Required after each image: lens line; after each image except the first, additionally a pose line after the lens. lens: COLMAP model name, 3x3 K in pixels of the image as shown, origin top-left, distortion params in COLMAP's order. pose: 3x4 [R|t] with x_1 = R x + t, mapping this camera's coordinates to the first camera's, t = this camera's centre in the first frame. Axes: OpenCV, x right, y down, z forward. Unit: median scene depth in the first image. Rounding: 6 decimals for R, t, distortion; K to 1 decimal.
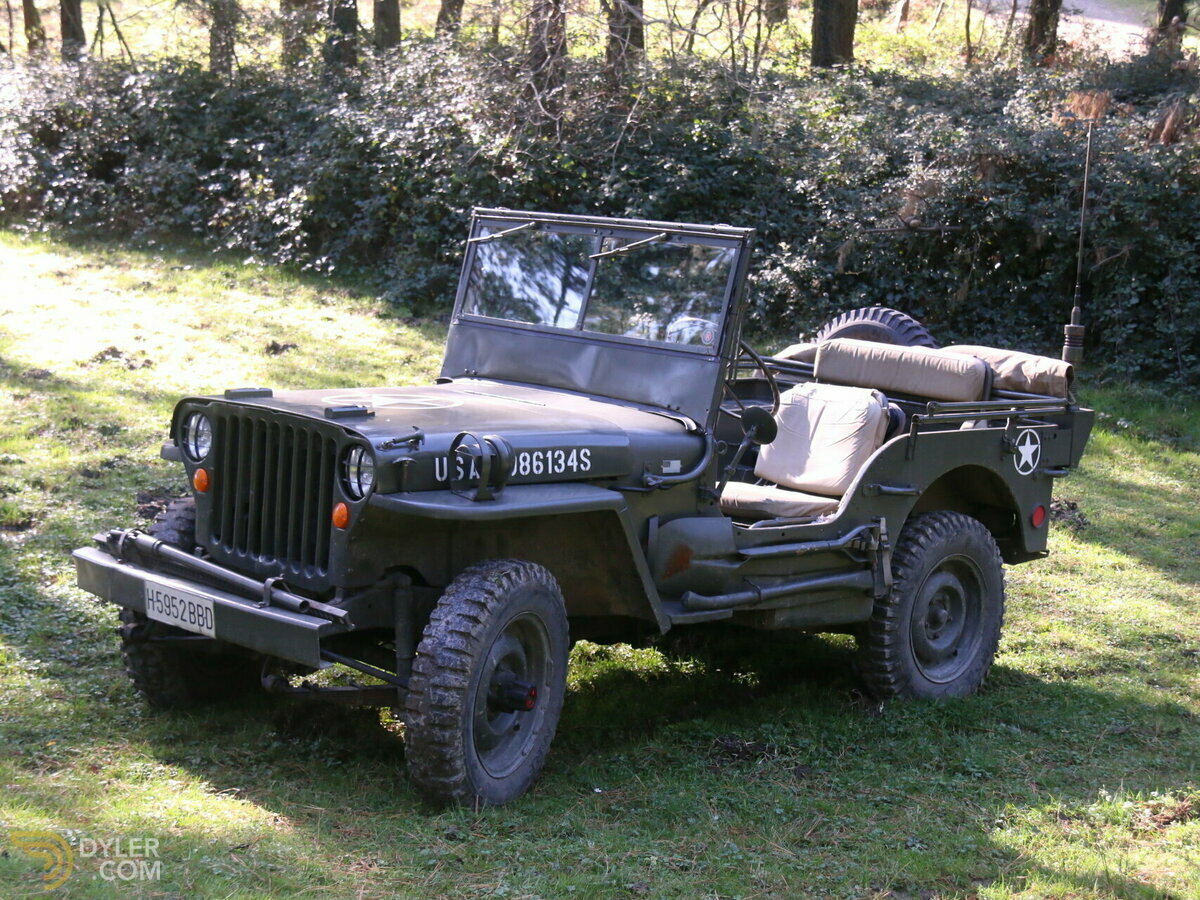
lens RADIAL K [[1872.4, 0, 615.6], [0, 1872.4, 453.0], [0, 0, 1]] dist [-0.001111, 0.988834]
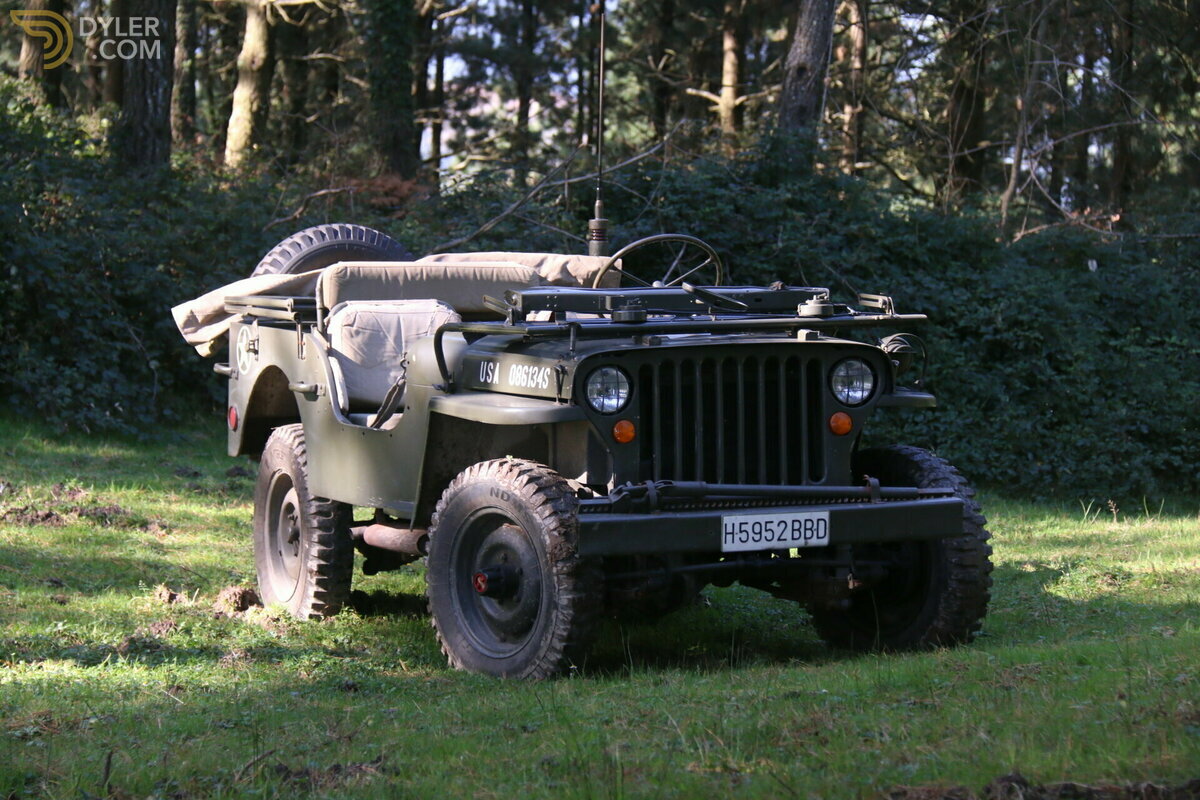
lens RADIAL K [[5271.1, 0, 600.0], [0, 5271.1, 400.0], [0, 0, 1]] dist [0.964521, 0.190544]
pose [[0.392497, -0.115857, 0.912427, -2.806236], [0.144395, 0.987495, 0.063274, -0.183428], [-0.908348, 0.106915, 0.404318, -0.133730]]
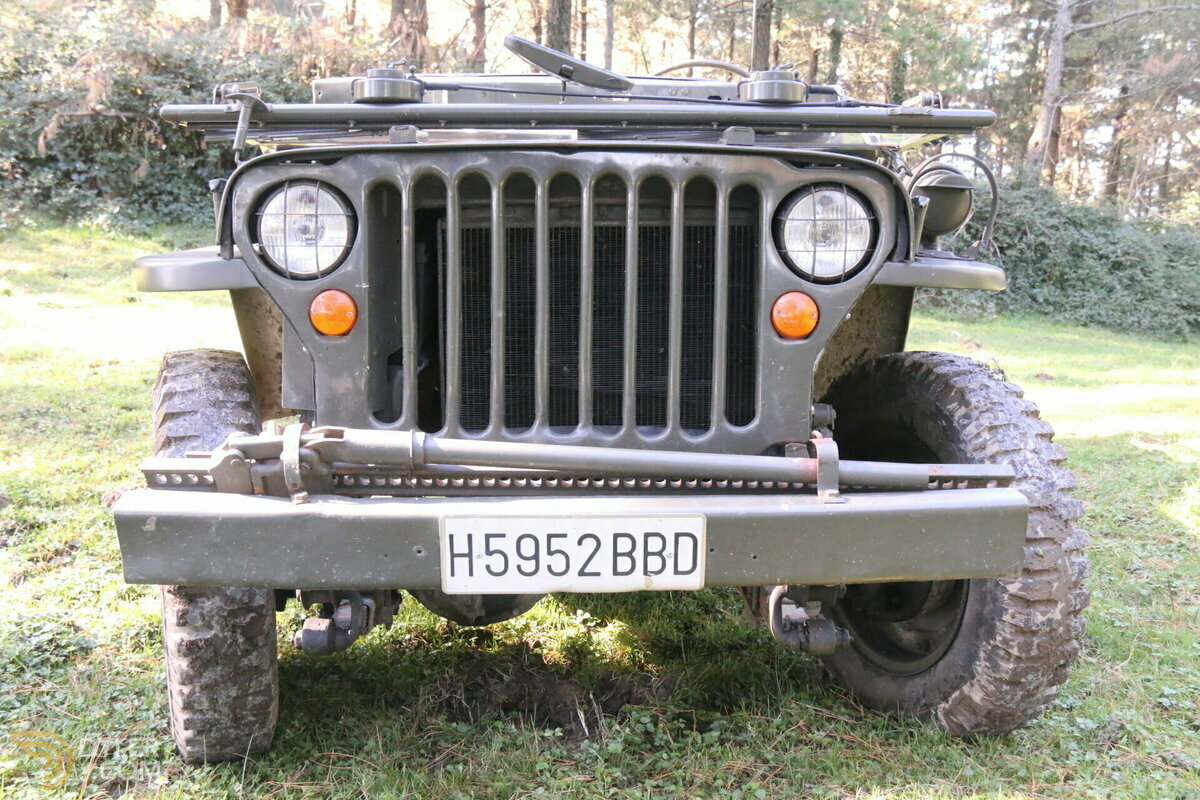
lens RADIAL K [[1168.9, 0, 600.0], [0, 1168.9, 400.0], [0, 0, 1]] dist [-0.159437, 0.306247]
pose [[0.681732, -0.172124, 0.711066, -0.400429], [0.119483, 0.985075, 0.123897, 0.007054], [-0.721779, 0.000495, 0.692124, 0.728922]]
